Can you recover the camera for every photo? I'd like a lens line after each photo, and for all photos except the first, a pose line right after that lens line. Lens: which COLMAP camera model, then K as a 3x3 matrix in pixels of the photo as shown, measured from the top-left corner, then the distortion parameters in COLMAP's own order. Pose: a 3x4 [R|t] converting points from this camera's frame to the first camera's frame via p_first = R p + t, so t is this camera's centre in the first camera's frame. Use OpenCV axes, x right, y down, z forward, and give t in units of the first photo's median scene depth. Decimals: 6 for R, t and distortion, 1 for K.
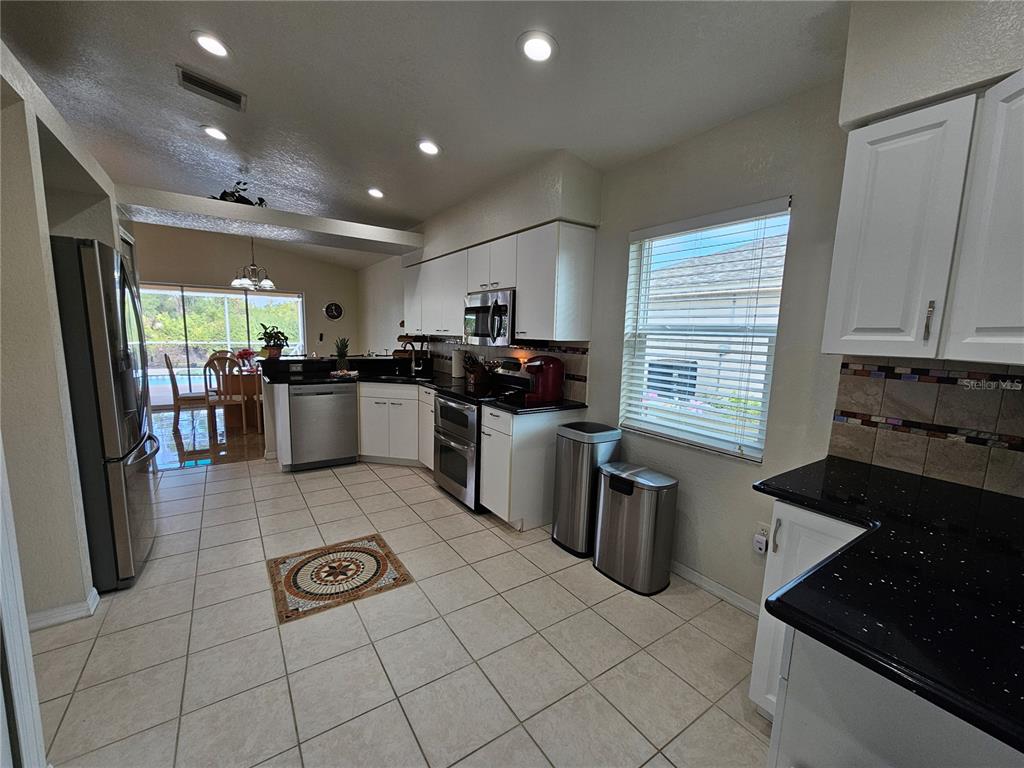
lens RADIAL K [[419.5, 0, 511.8], [0, 419.5, 392.0], [0, 0, 1]] dist [-0.007610, 0.003207]
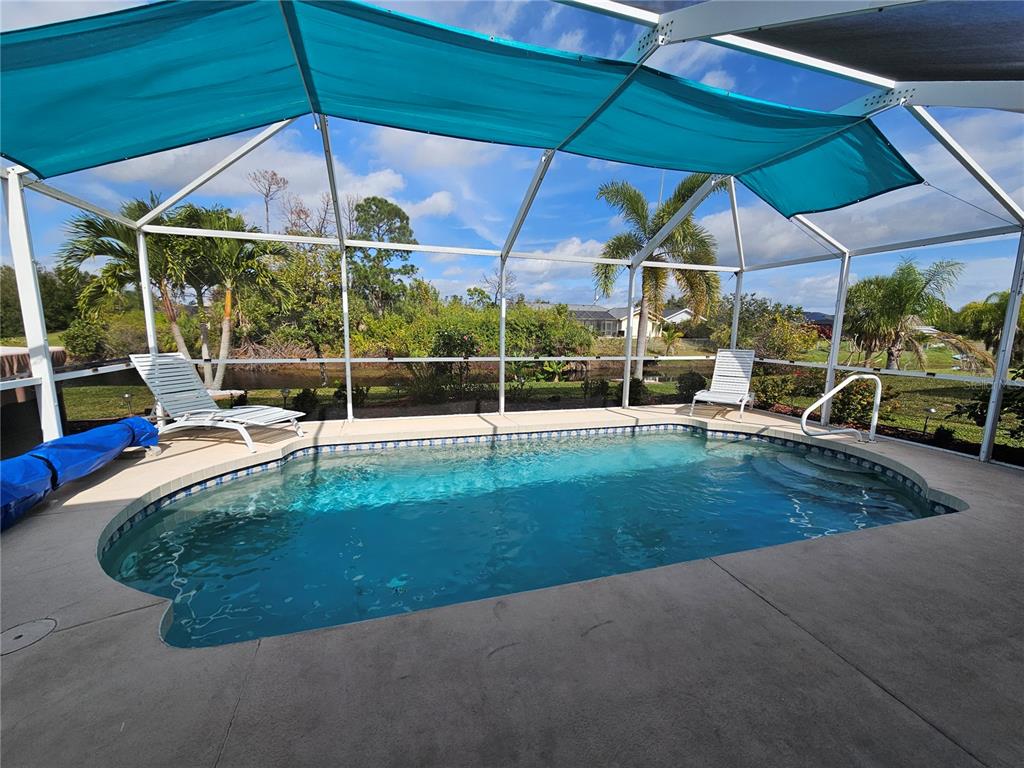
lens RADIAL K [[419.5, 0, 511.0], [0, 419.5, 390.7], [0, 0, 1]] dist [-0.007610, 0.003207]
pose [[0.957285, 0.031786, -0.287394, -3.031794], [-0.032185, 0.999476, 0.003337, -0.351020], [0.287350, 0.006056, 0.957807, 2.195858]]
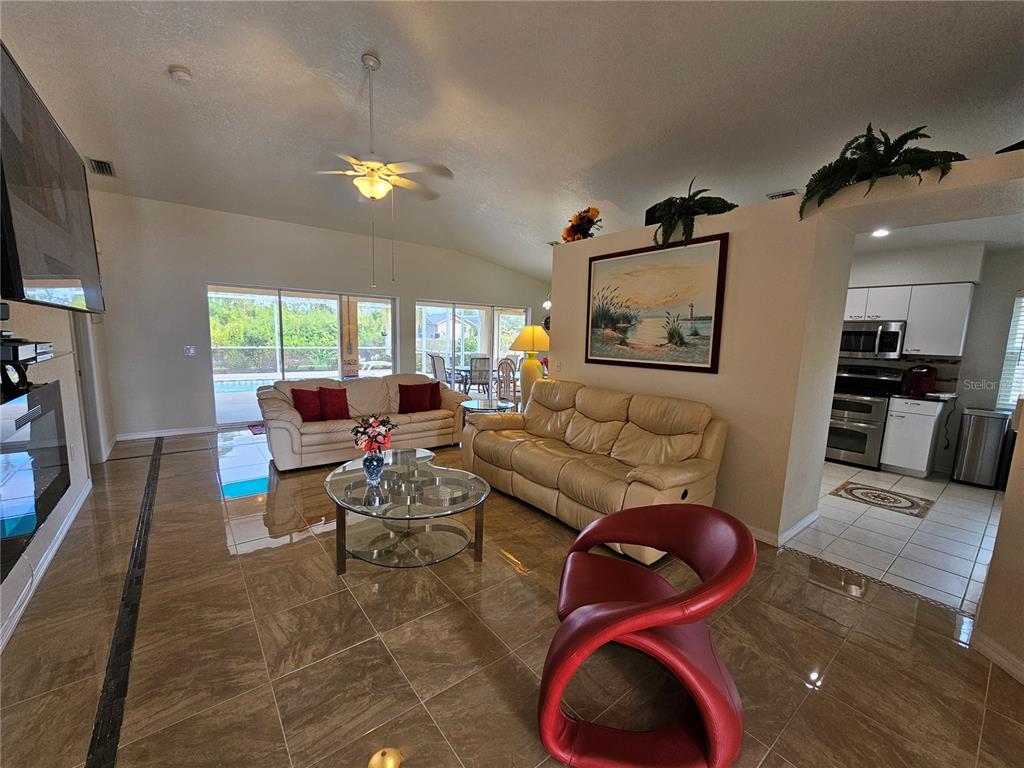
lens RADIAL K [[419.5, 0, 510.4], [0, 419.5, 391.1], [0, 0, 1]] dist [-0.007610, 0.003207]
pose [[0.997610, -0.006514, 0.068784, -1.537091], [0.006905, 0.999961, -0.005452, 0.006410], [-0.068746, 0.005914, 0.997617, -0.417691]]
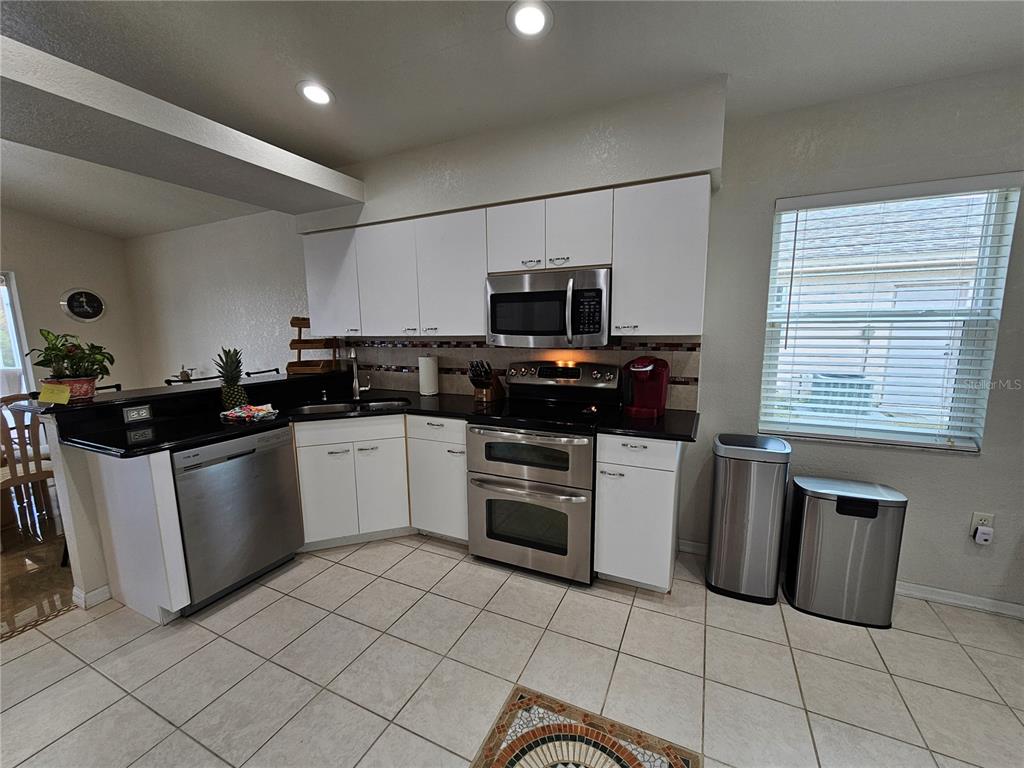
lens RADIAL K [[419.5, 0, 511.6], [0, 419.5, 392.2], [0, 0, 1]] dist [-0.007610, 0.003207]
pose [[0.862283, -0.113822, 0.493470, -0.520501], [0.105708, 0.993404, 0.044424, -0.081382], [-0.495271, 0.013858, 0.868628, 0.461787]]
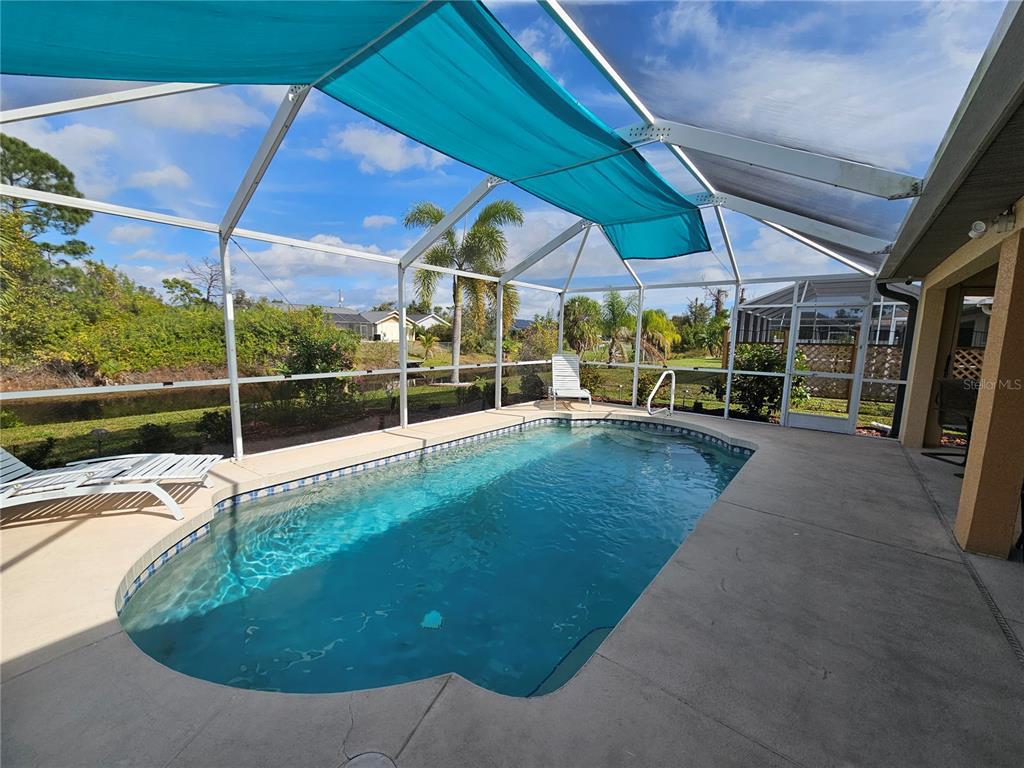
lens RADIAL K [[419.5, 0, 511.0], [0, 419.5, 391.4], [0, 0, 1]] dist [-0.007610, 0.003207]
pose [[0.952450, -0.045424, 0.301289, -3.810851], [0.046822, 0.998900, 0.002582, -0.381388], [-0.301074, 0.011648, 0.953529, 2.101732]]
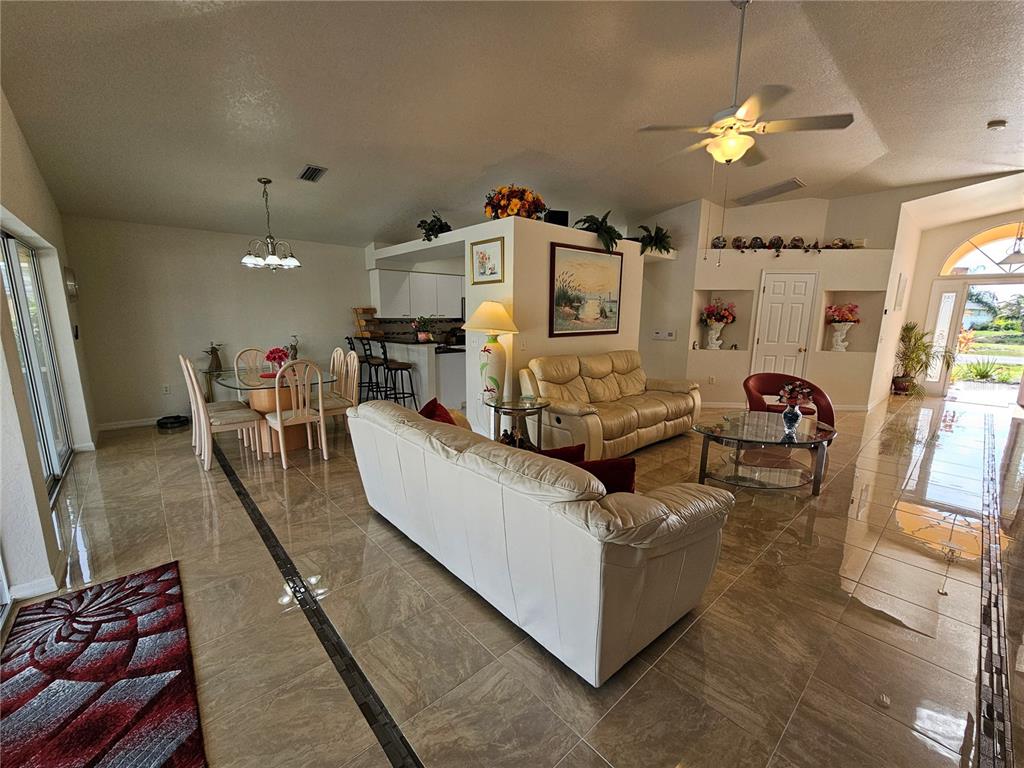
lens RADIAL K [[419.5, 0, 512.2], [0, 419.5, 391.1], [0, 0, 1]] dist [-0.007610, 0.003207]
pose [[-0.132279, -0.206849, 0.969389, -2.702498], [0.129980, 0.965919, 0.223845, -0.262163], [-0.982653, 0.155611, -0.100885, 1.243679]]
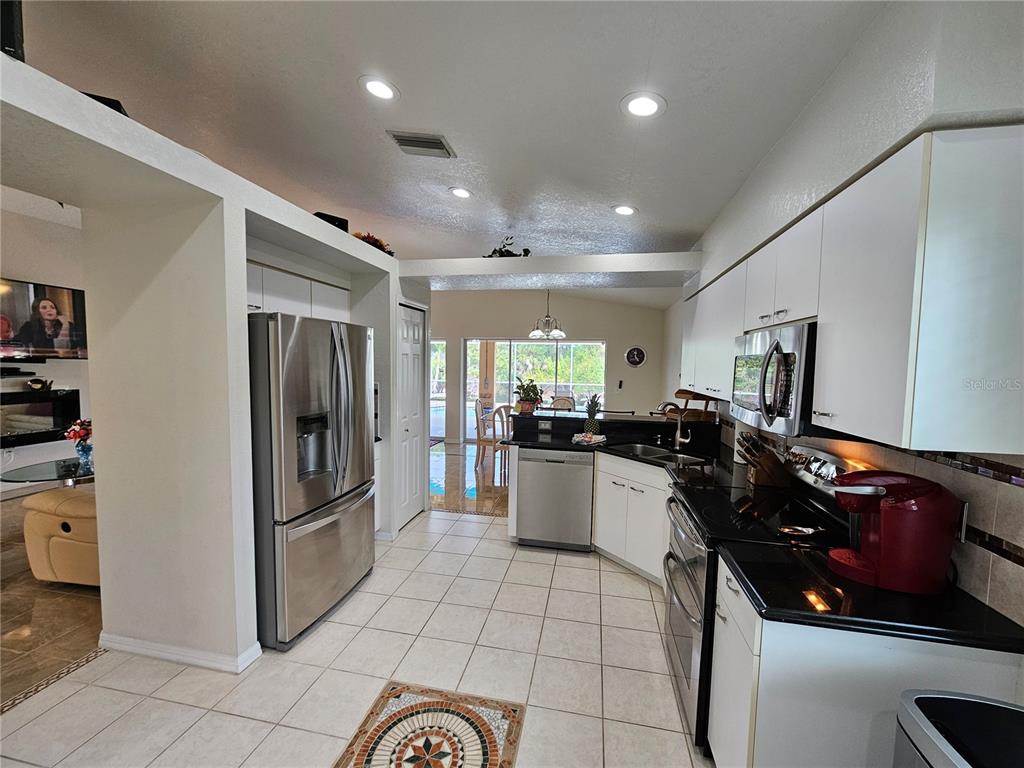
lens RADIAL K [[419.5, 0, 511.6], [0, 419.5, 392.0], [0, 0, 1]] dist [-0.007610, 0.003207]
pose [[0.699577, 0.035496, -0.713675, 0.107836], [-0.101520, 0.993571, -0.050098, -0.107292], [0.707308, 0.107500, 0.698683, 0.437778]]
